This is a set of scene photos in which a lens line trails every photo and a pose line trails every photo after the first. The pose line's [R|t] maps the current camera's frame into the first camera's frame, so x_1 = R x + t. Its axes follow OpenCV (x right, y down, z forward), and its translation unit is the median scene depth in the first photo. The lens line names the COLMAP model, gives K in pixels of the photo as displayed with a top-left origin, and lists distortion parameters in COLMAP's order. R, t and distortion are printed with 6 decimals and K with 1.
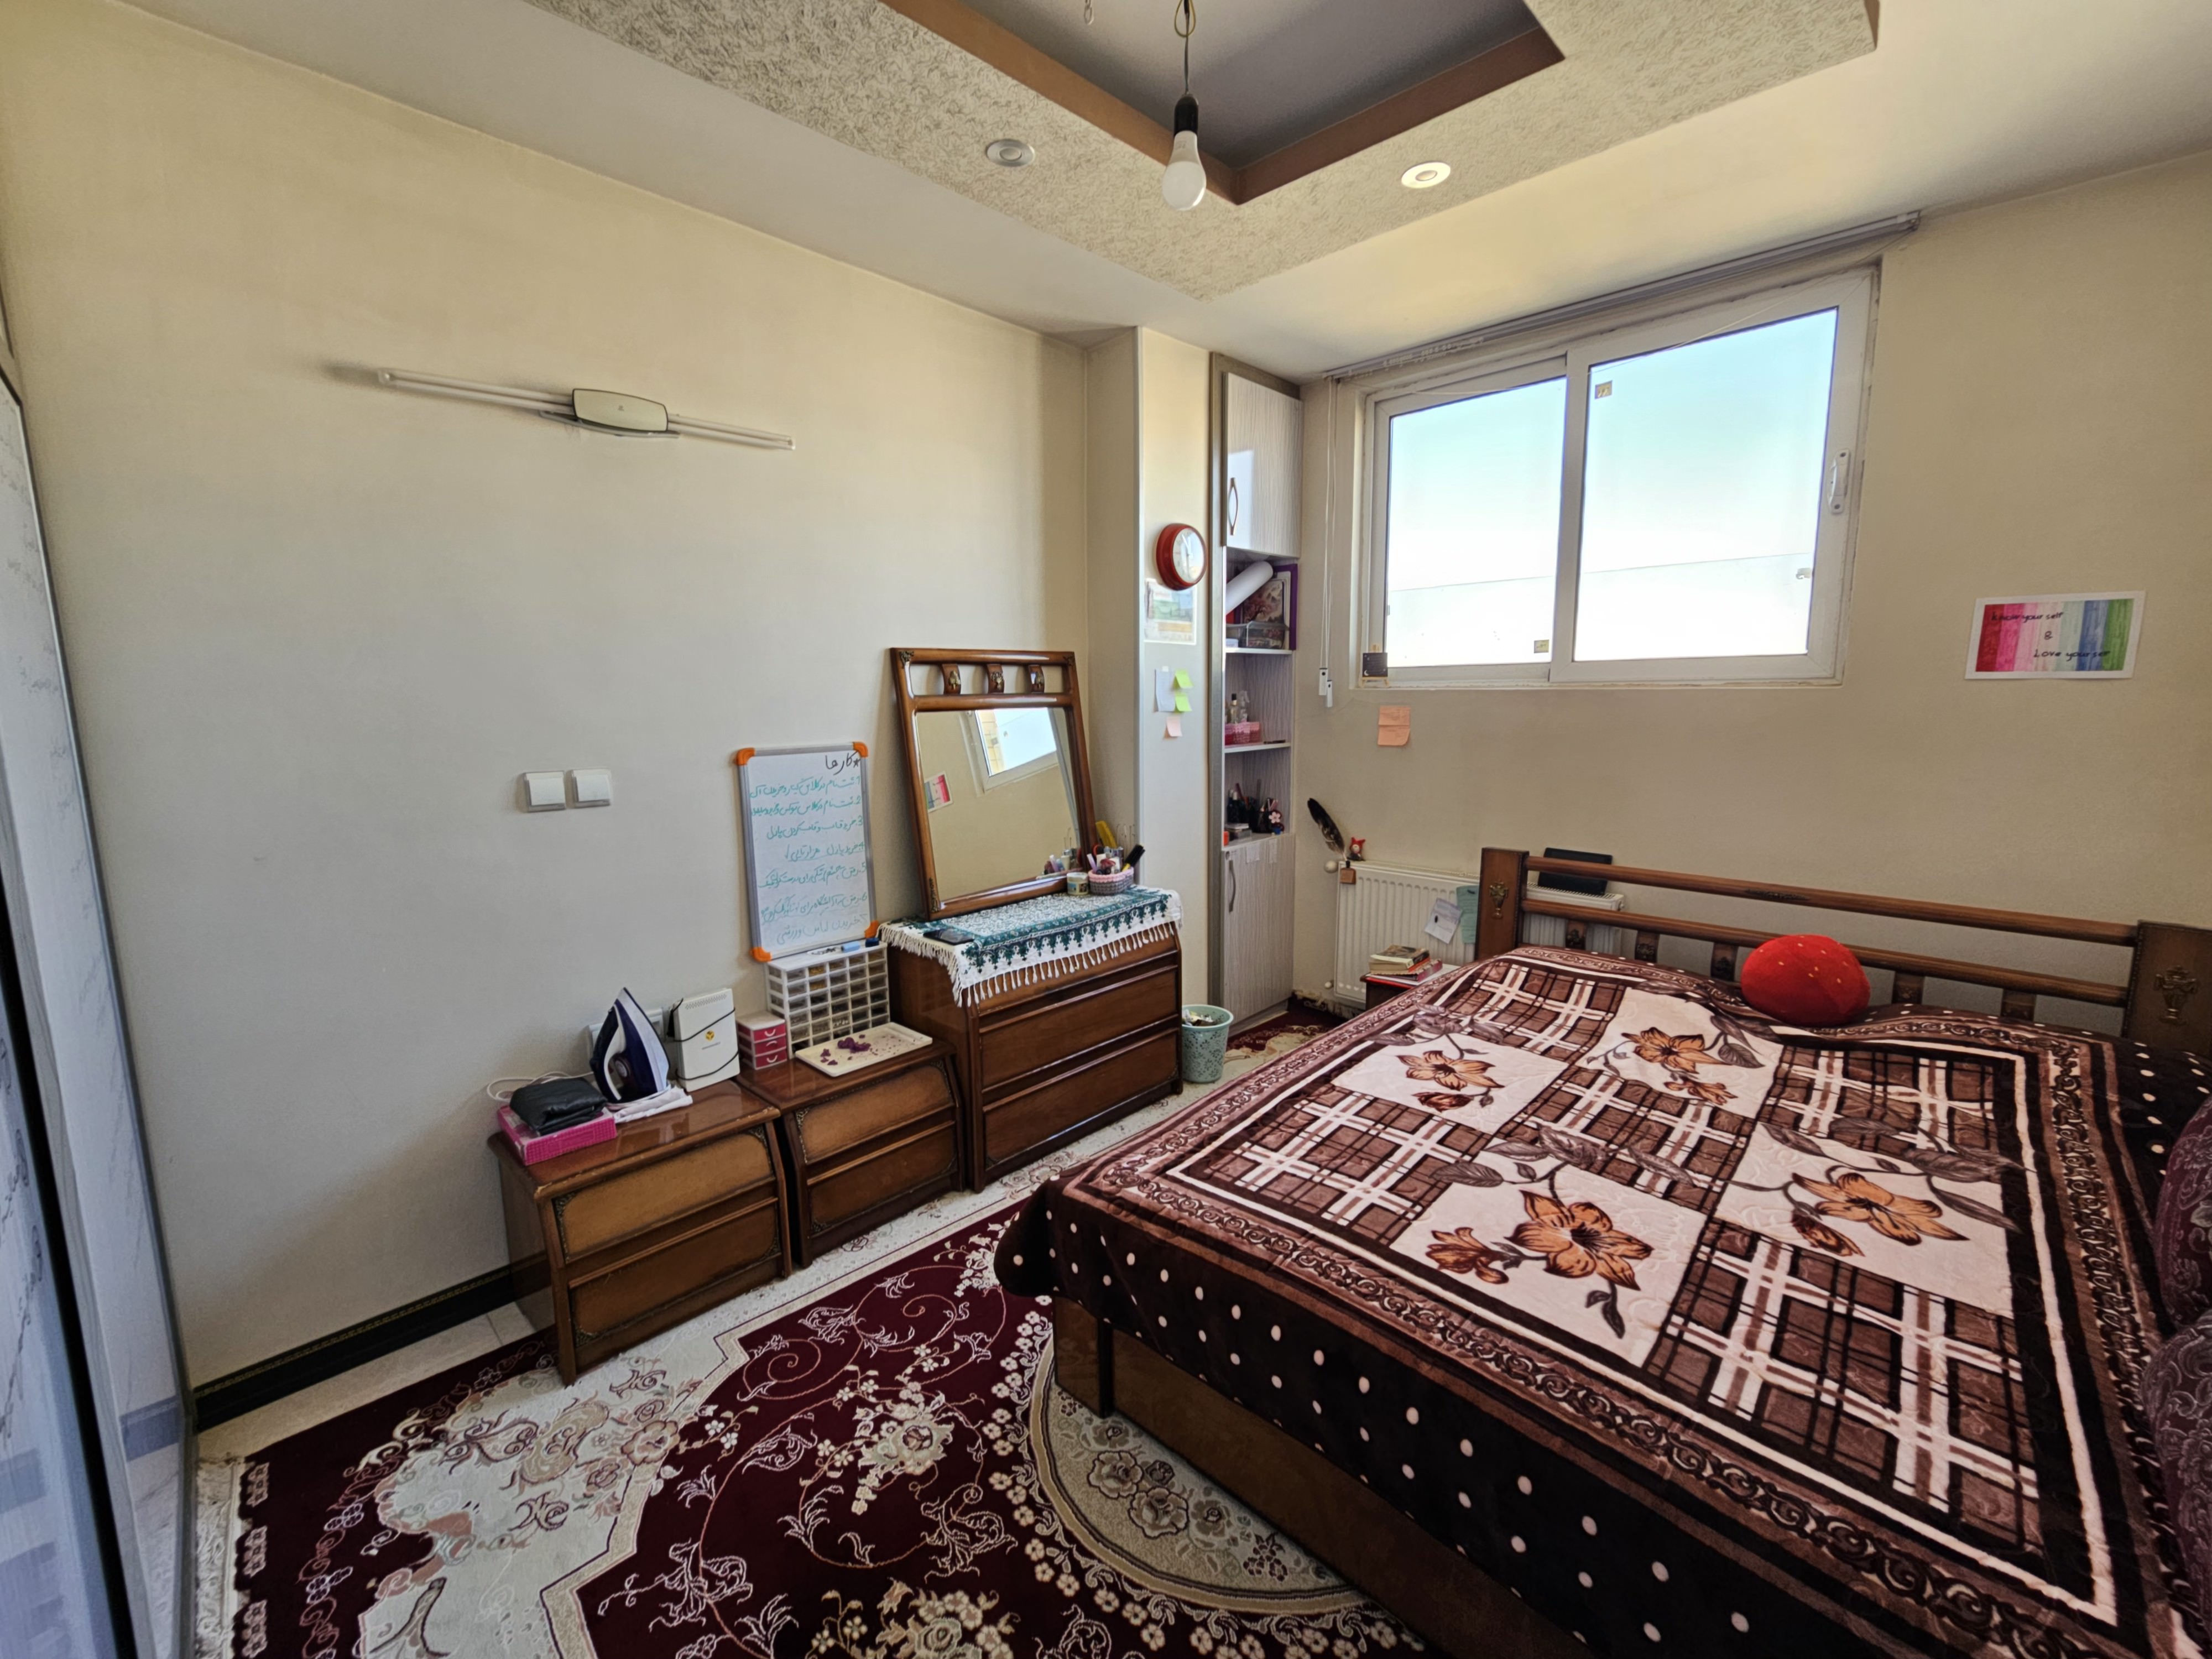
lens RADIAL K [[895.6, 0, 1107.2], [0, 895.6, 824.7], [0, 0, 1]] dist [0.004853, -0.000074]
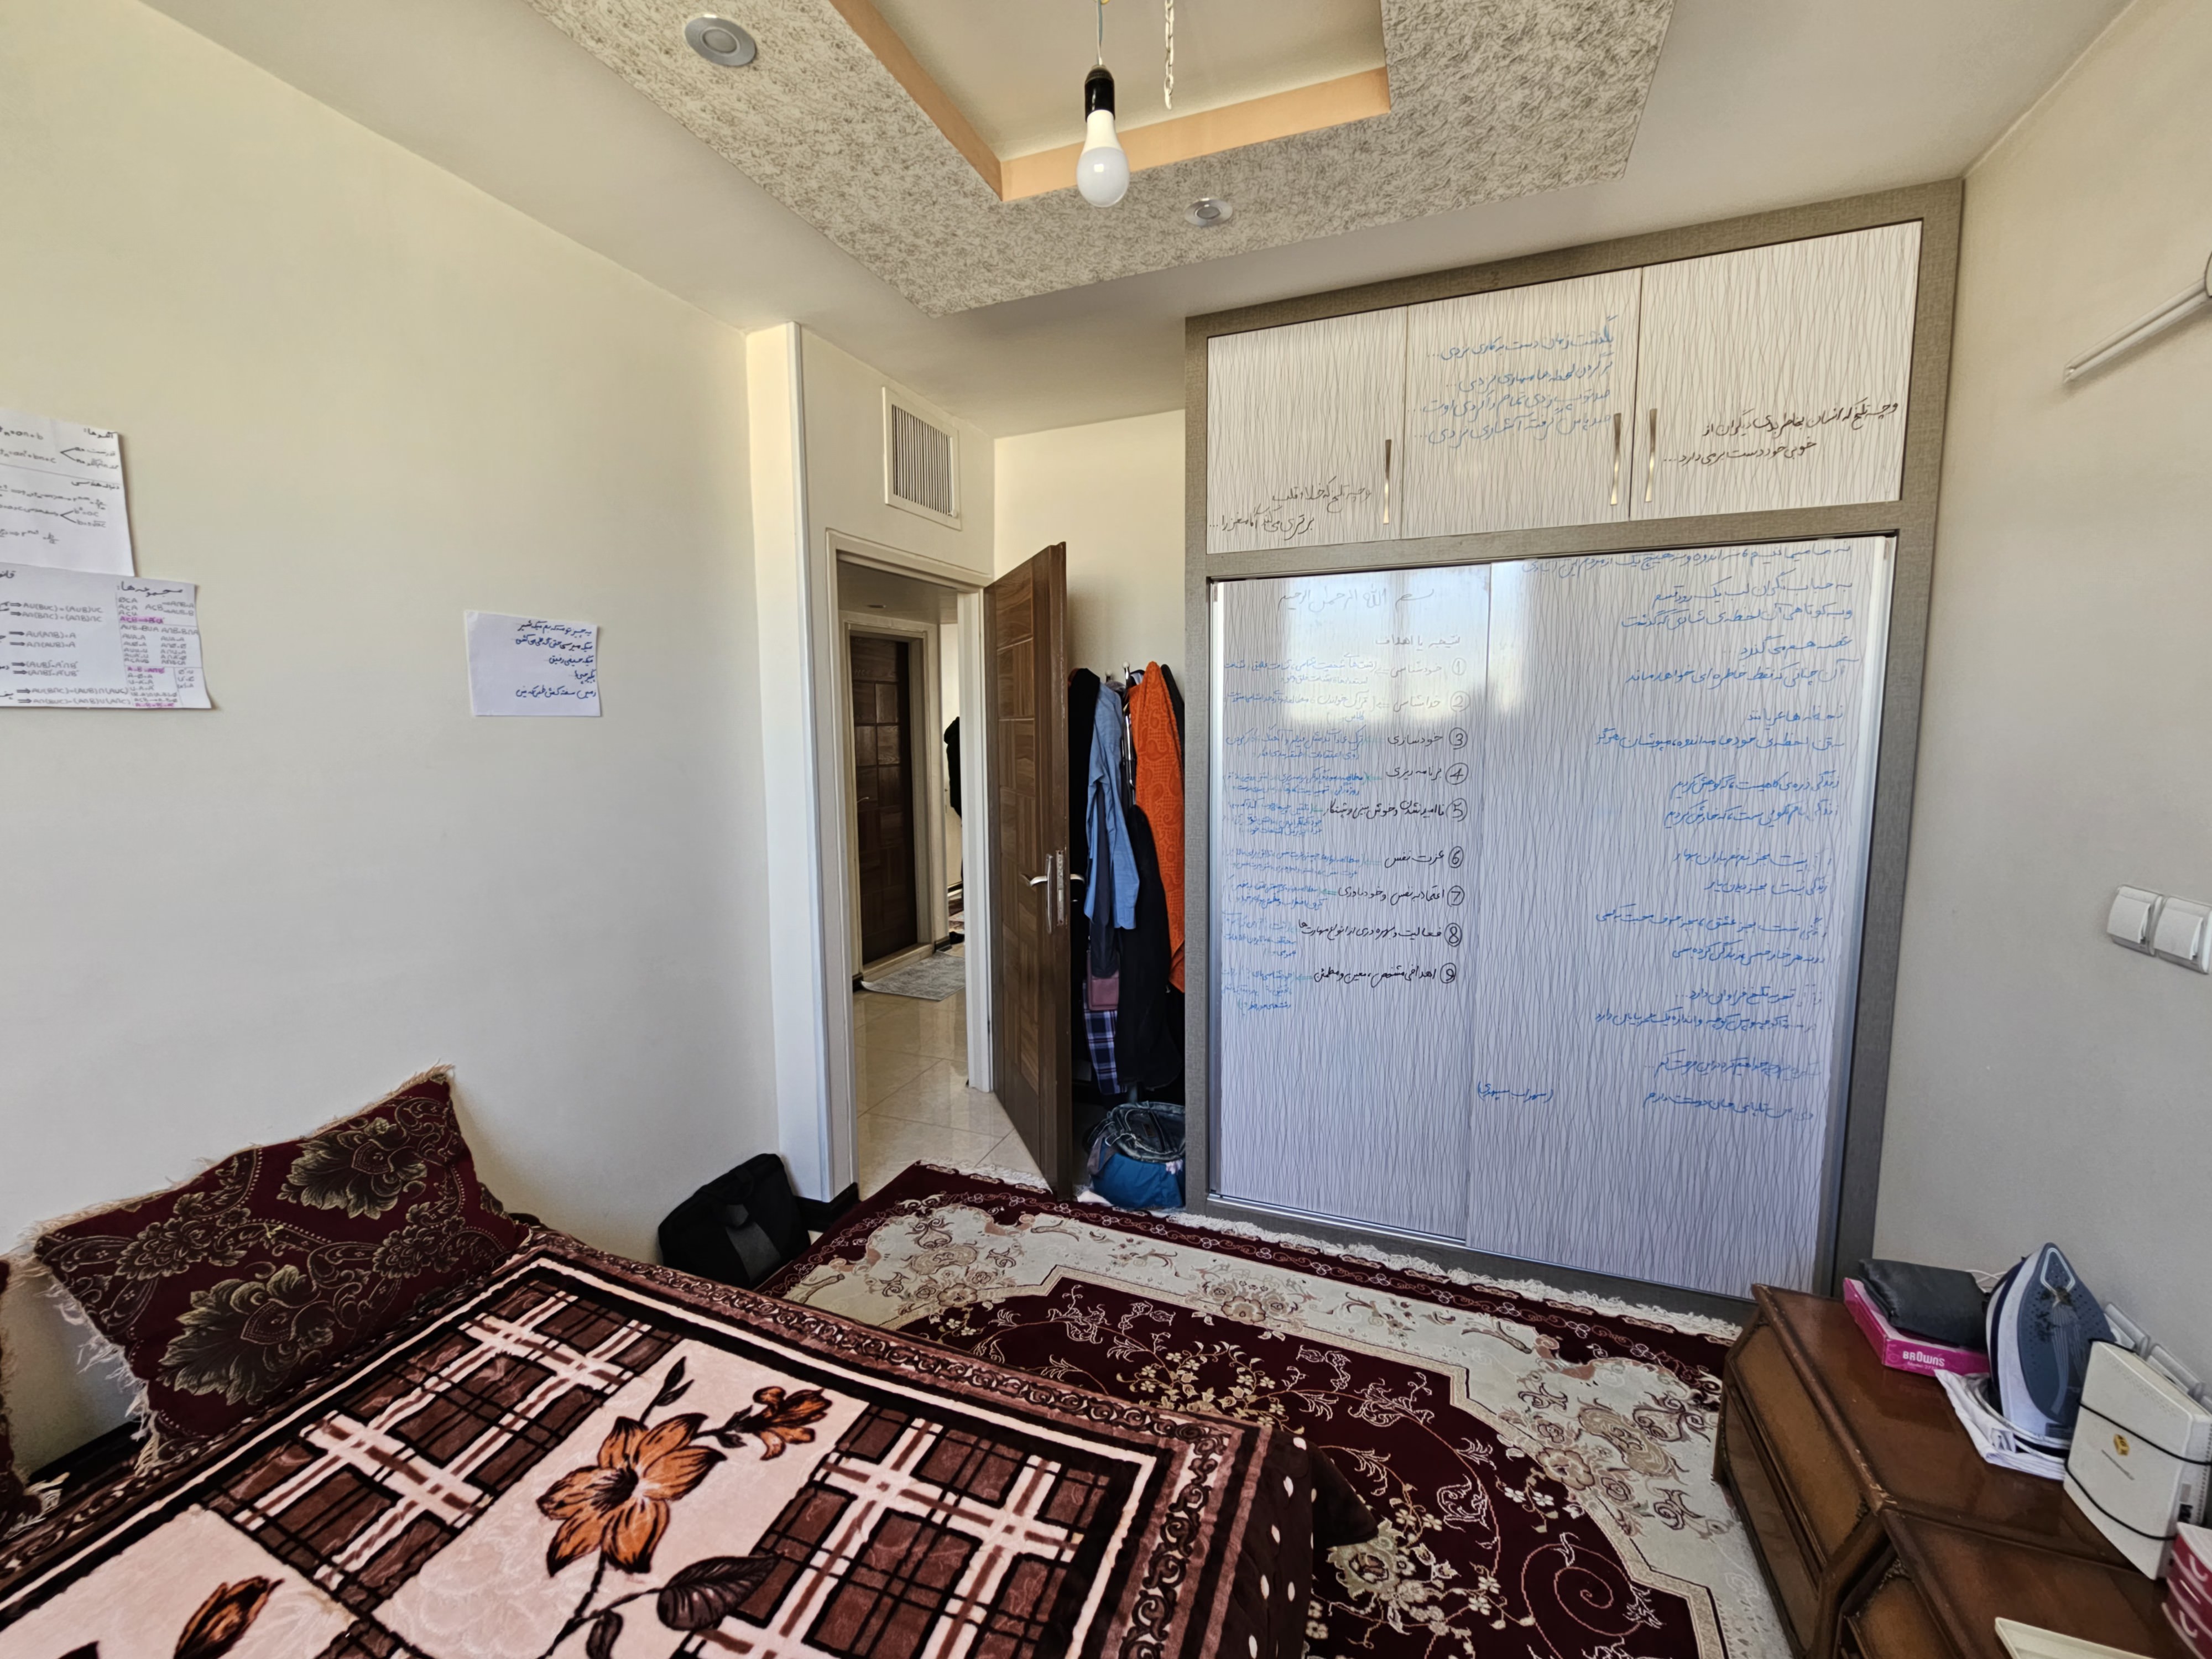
lens RADIAL K [[895.6, 0, 1107.8], [0, 895.6, 815.2], [0, 0, 1]] dist [0.004853, -0.000074]
pose [[-0.910008, 0.062698, -0.409821, 0.415574], [-0.045041, 0.967697, 0.248059, -0.332178], [0.412136, 0.244194, -0.877789, 1.693768]]
